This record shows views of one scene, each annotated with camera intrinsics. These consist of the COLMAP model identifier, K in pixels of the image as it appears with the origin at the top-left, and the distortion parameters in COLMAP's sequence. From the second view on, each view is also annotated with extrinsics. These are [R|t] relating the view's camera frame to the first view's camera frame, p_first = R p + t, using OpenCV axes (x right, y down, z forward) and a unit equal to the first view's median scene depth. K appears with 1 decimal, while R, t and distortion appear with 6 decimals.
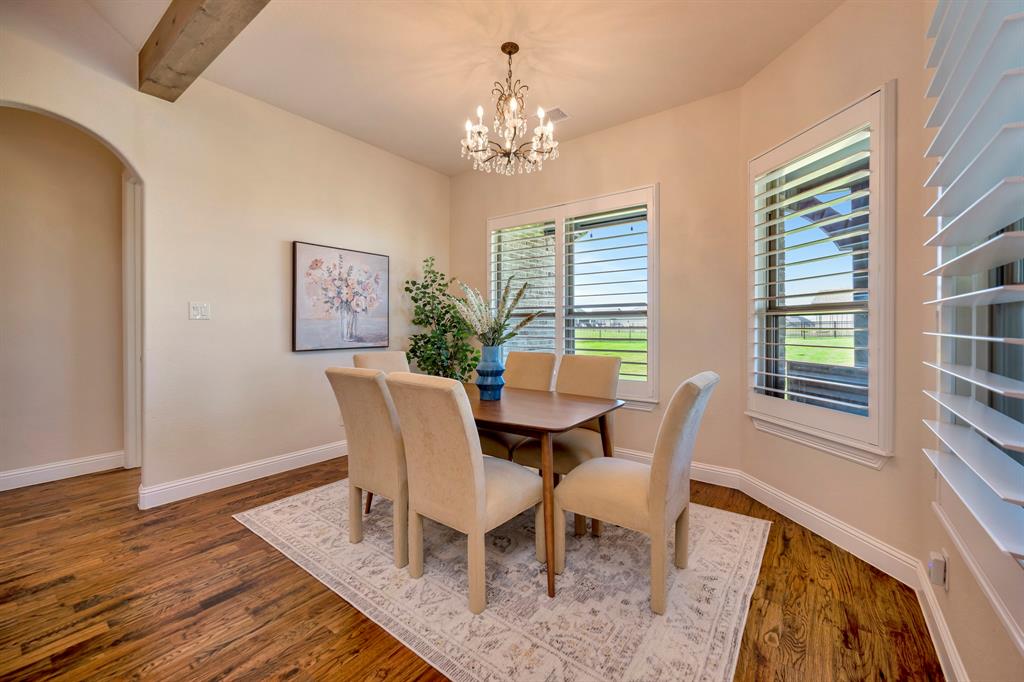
lens RADIAL K [[411.0, 0, 511.4], [0, 411.0, 331.9], [0, 0, 1]] dist [-0.000144, -0.001127]
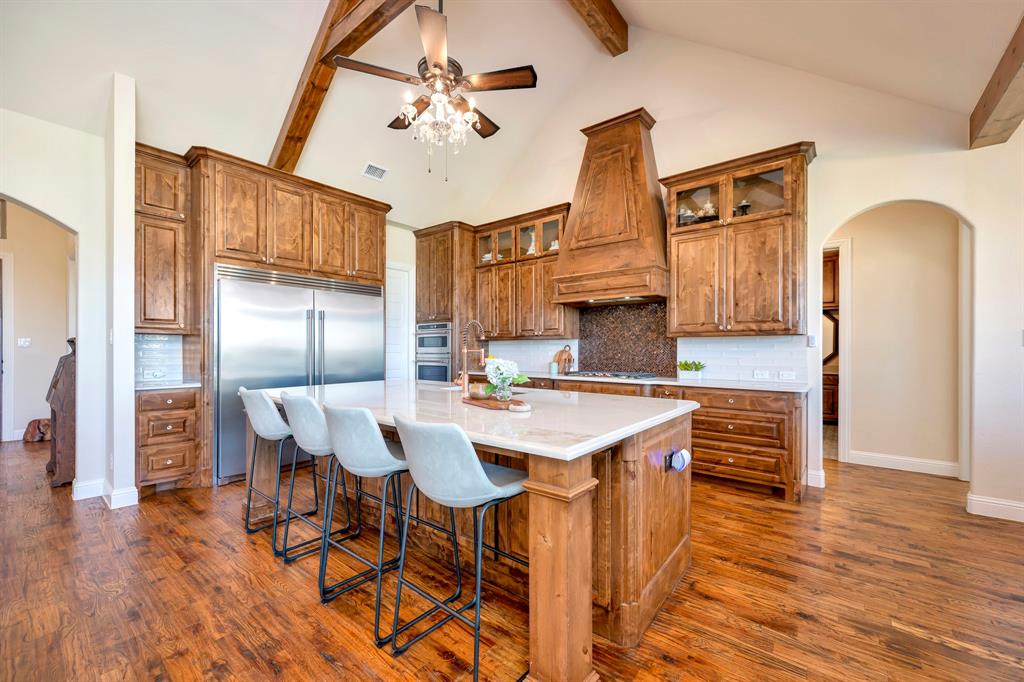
lens RADIAL K [[411.0, 0, 512.3], [0, 411.0, 348.5], [0, 0, 1]] dist [-0.000144, -0.001127]
pose [[-0.036826, -0.008927, -0.999282, 0.333786], [-0.015822, 0.999840, -0.008349, 0.001818], [0.999196, 0.015503, -0.036961, -0.273041]]
